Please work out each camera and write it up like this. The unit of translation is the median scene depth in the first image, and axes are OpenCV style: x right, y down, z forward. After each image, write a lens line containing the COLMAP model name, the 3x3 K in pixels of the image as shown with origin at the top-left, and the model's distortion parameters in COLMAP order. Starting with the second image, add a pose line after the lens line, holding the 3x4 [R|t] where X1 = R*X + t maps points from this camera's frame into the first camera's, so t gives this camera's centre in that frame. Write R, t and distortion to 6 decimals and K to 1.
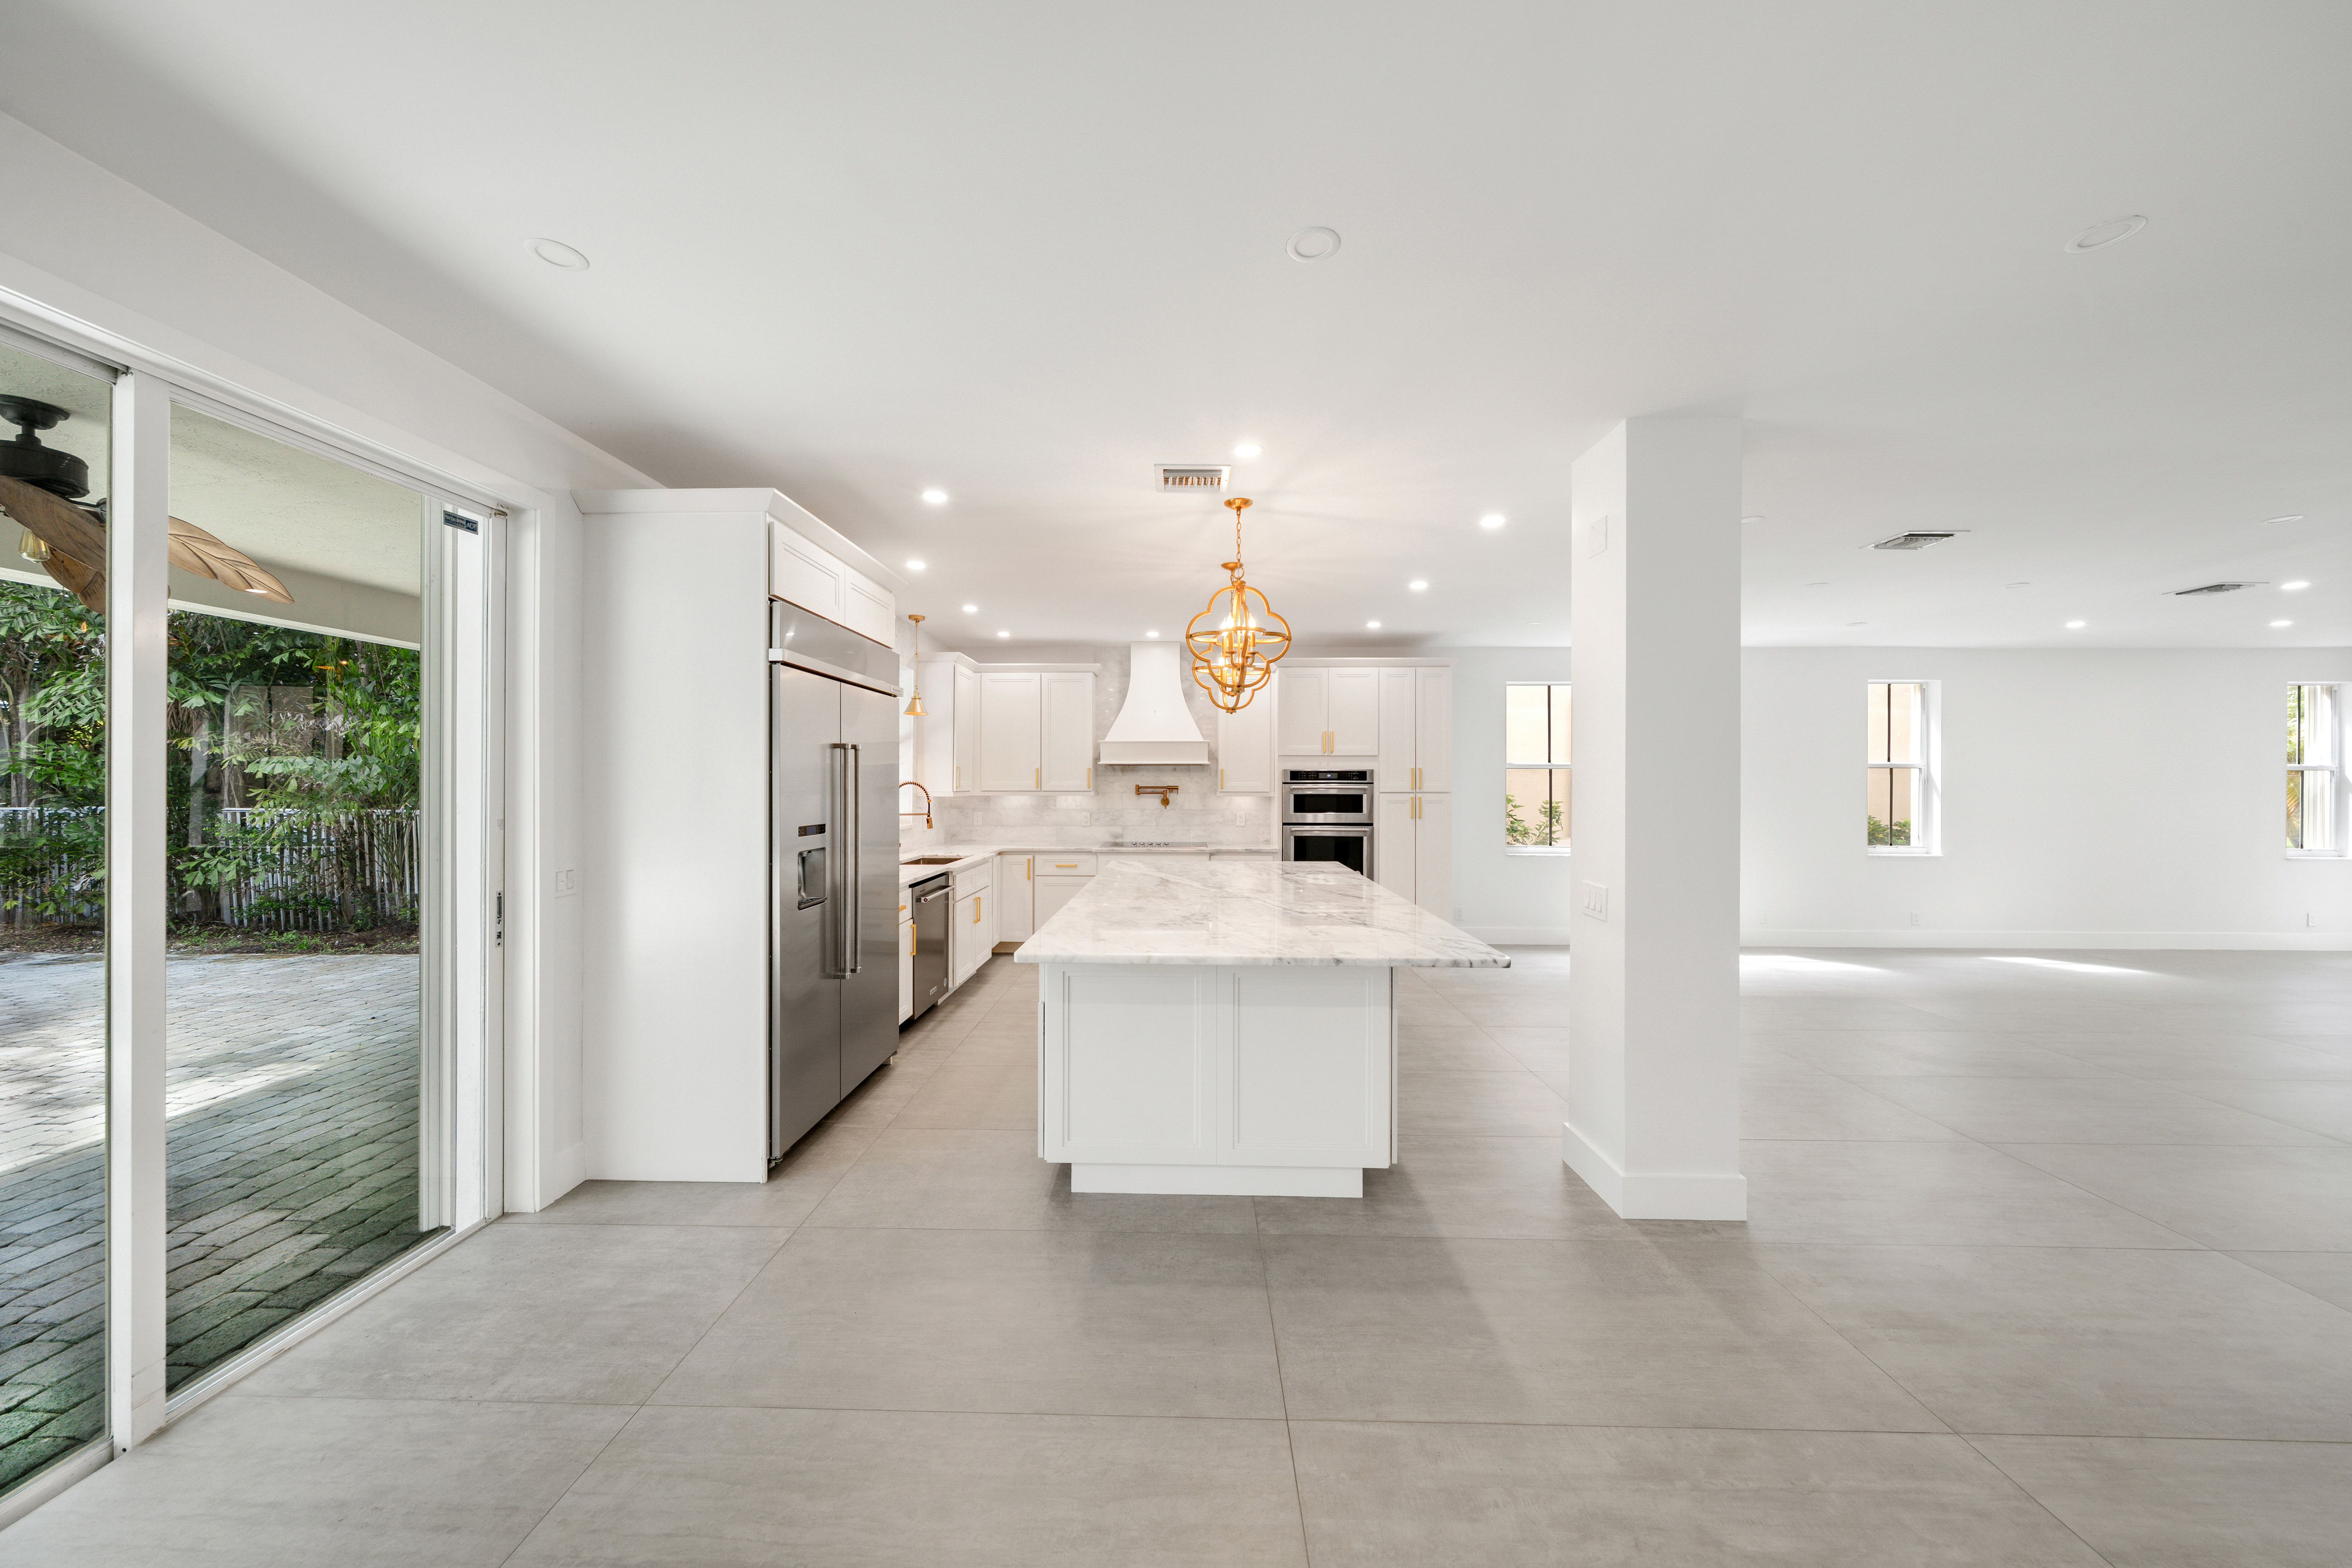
lens RADIAL K [[797.2, 0, 1167.9], [0, 797.2, 782.3], [0, 0, 1]] dist [-0.000810, -0.001849]
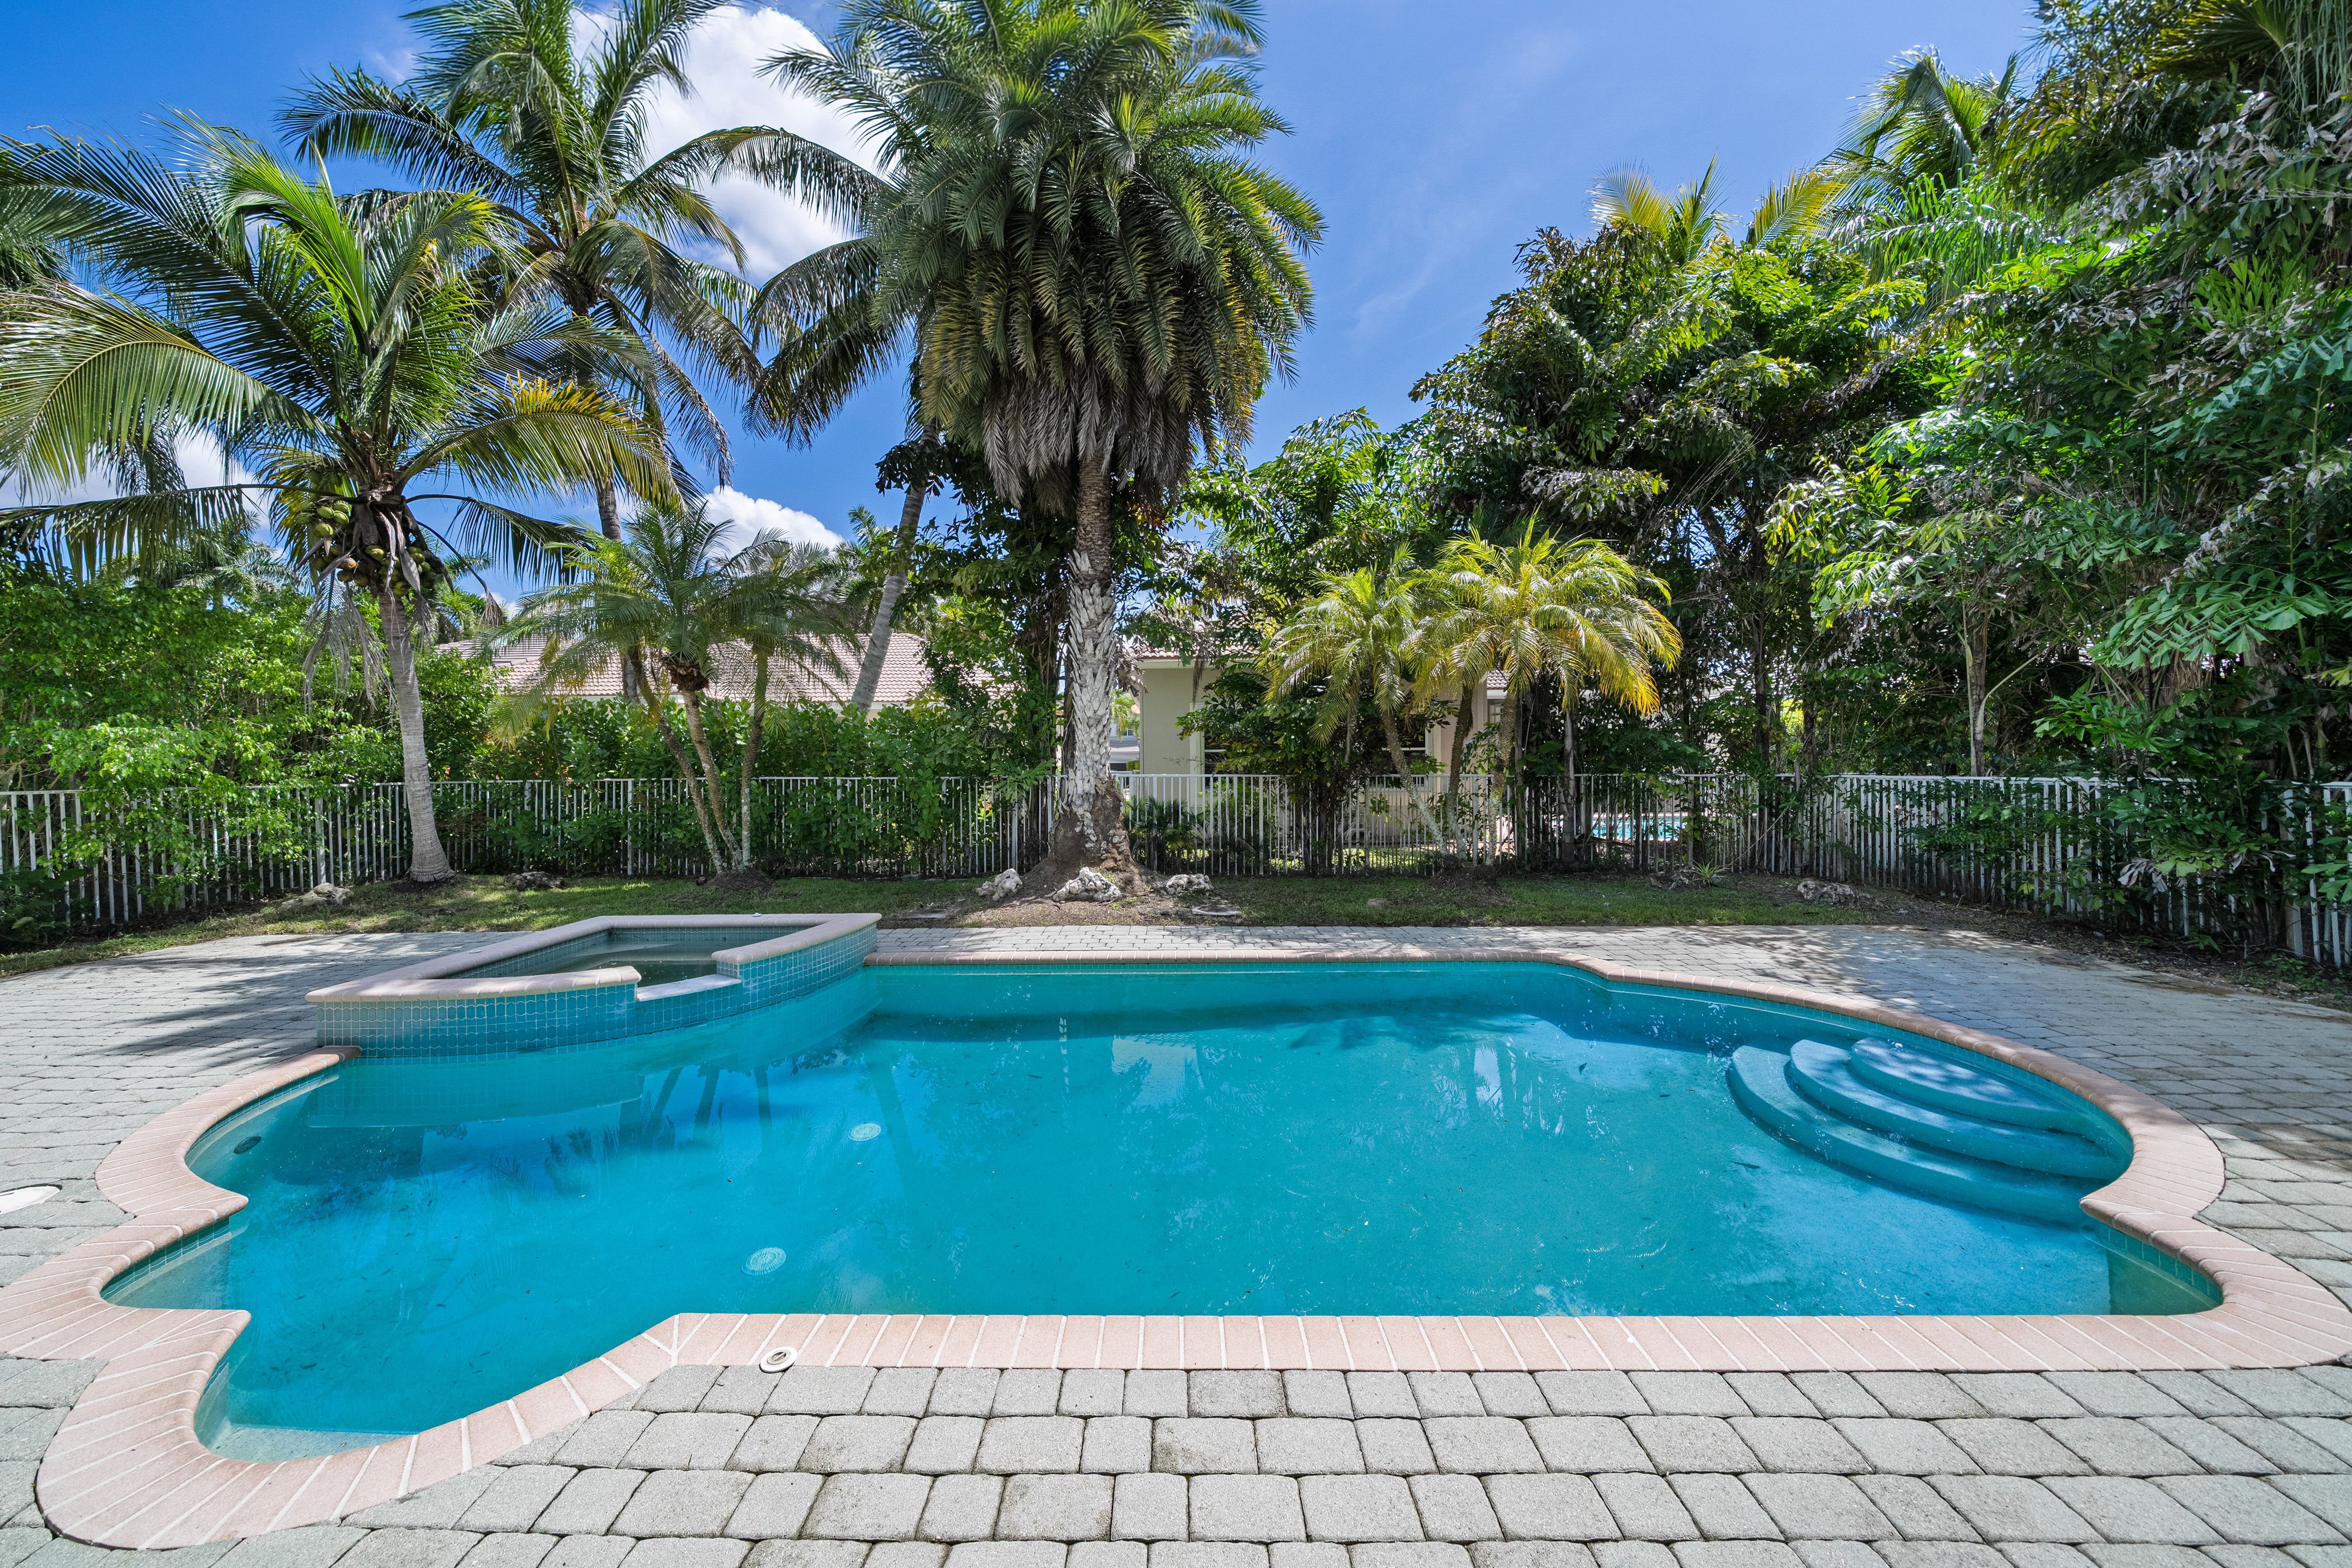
lens RADIAL K [[835.8, 0, 1165.0], [0, 835.8, 765.0], [0, 0, 1]] dist [-0.000571, -0.000219]
pose [[0.010643, -0.003111, -0.999939, -0.716763], [0.010280, 0.999943, -0.003002, 0.014252], [0.999891, -0.010247, 0.010674, 0.072939]]
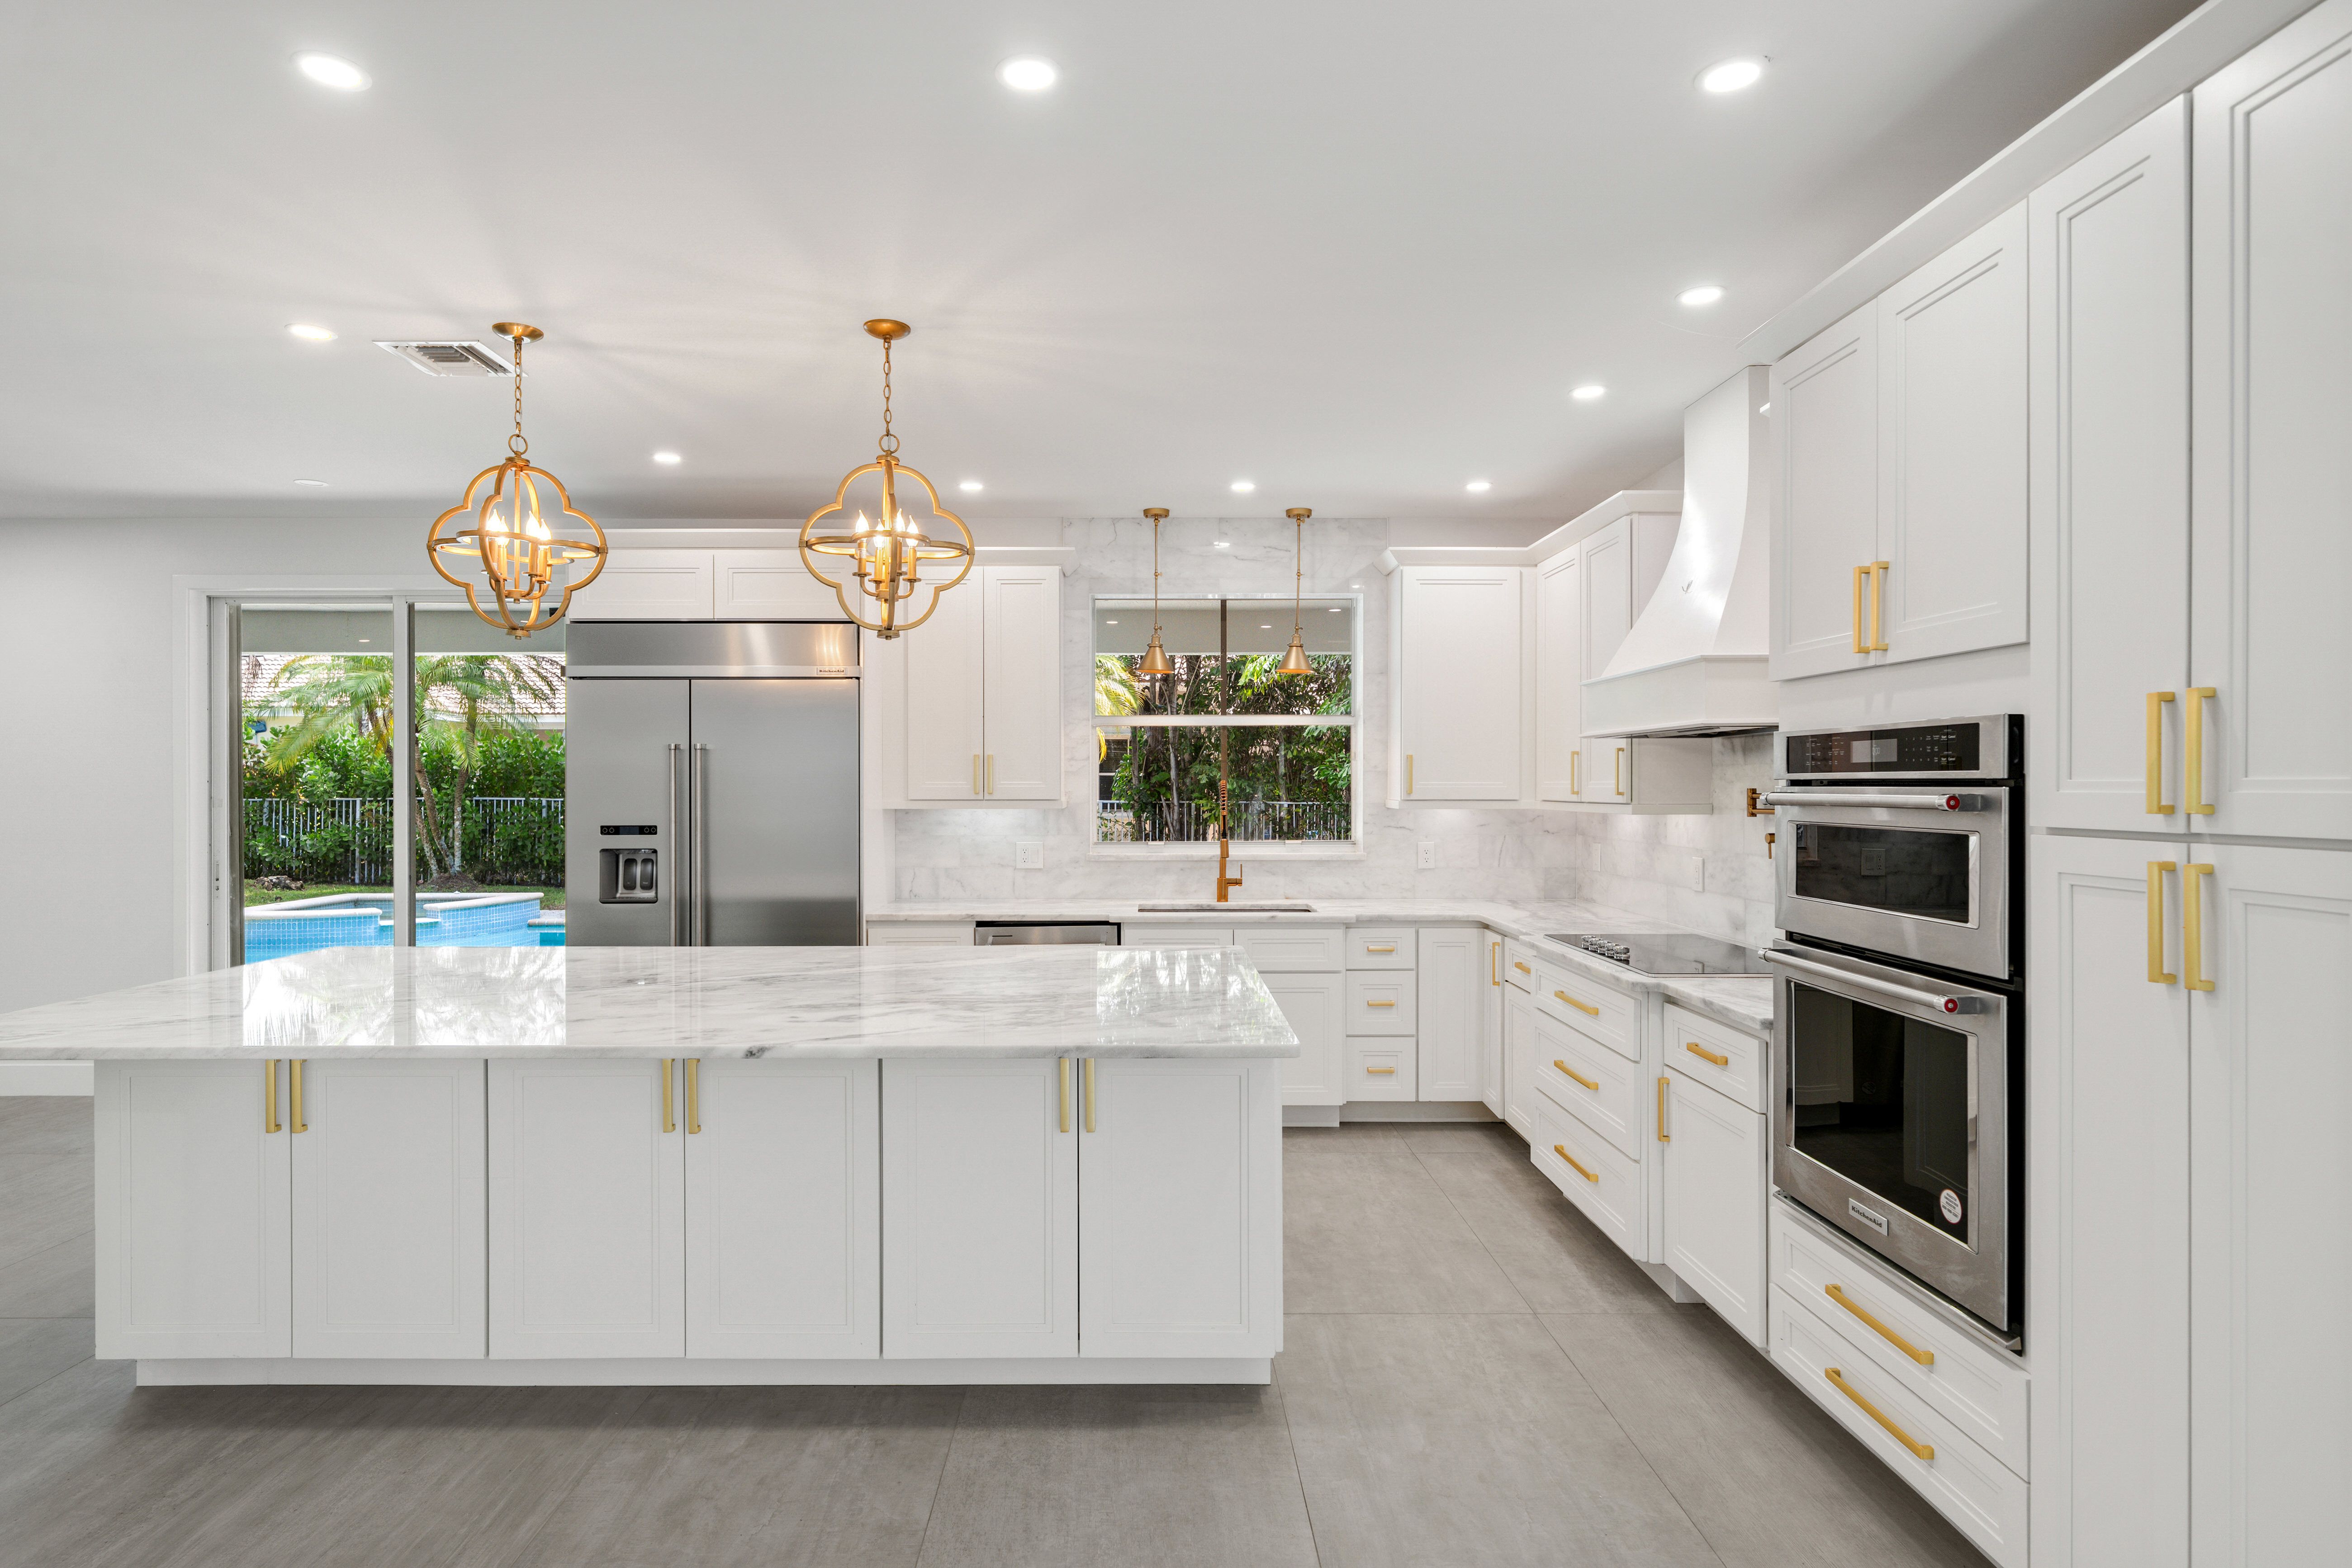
lens RADIAL K [[1238.3, 0, 1141.2], [0, 1238.3, 786.1], [0, 0, 1]] dist [0.004979, 0.000456]
pose [[0.027909, -0.000955, -0.999610, 0.567038], [0.001219, 0.999999, -0.000922, 0.002125], [0.999610, -0.001193, 0.027911, 0.774948]]
